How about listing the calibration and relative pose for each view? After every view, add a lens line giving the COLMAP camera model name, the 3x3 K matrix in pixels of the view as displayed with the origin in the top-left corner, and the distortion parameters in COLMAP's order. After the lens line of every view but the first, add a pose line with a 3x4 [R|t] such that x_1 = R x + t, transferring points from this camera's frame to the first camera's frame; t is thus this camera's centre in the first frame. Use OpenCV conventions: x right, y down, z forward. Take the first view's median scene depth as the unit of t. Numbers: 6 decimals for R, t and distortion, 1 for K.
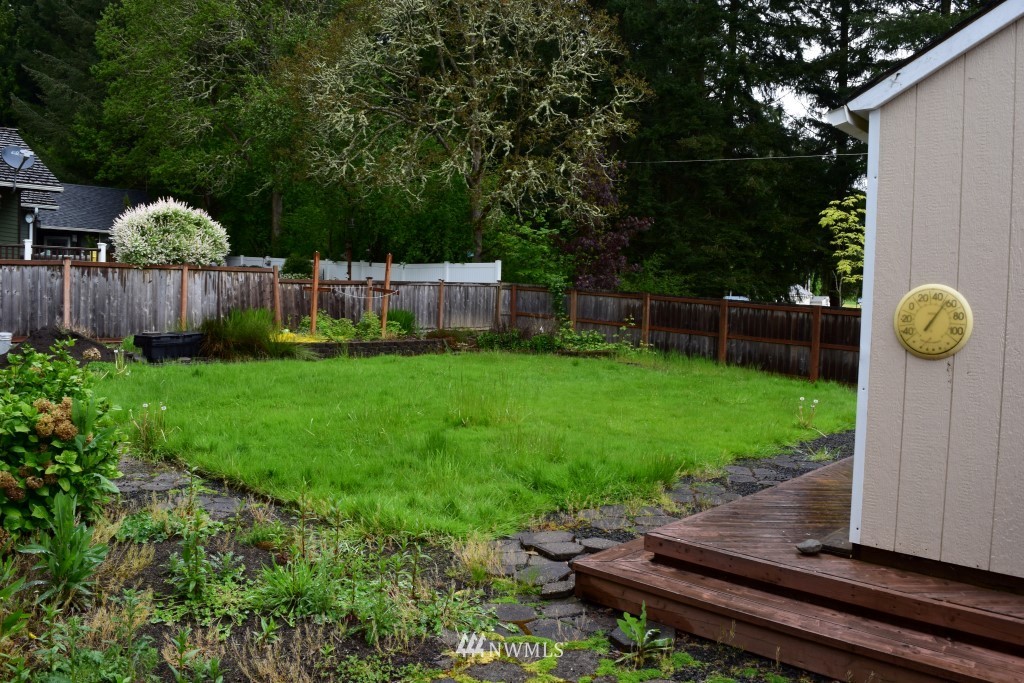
lens RADIAL K [[807.6, 0, 511.3], [0, 807.6, 337.6], [0, 0, 1]] dist [-0.094081, 0.022919]
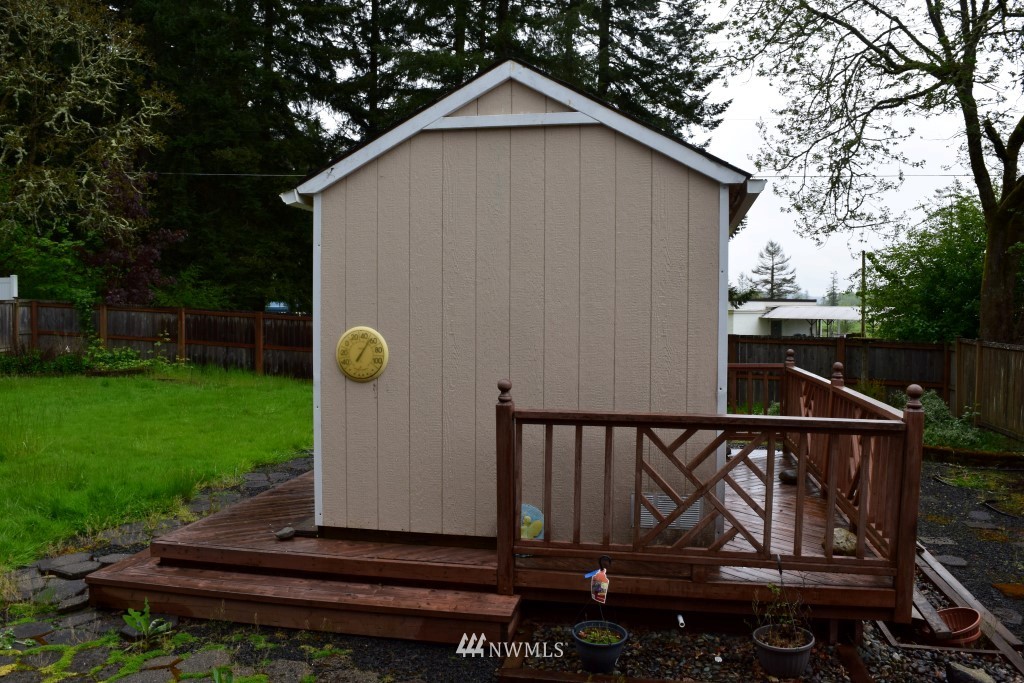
lens RADIAL K [[807.6, 0, 515.0], [0, 807.6, 336.7], [0, 0, 1]] dist [-0.094081, 0.022919]
pose [[0.852990, -0.041929, 0.520241, 0.016029], [0.044202, 0.998990, 0.008039, -0.019567], [-0.520052, 0.016139, 0.853982, -0.124625]]
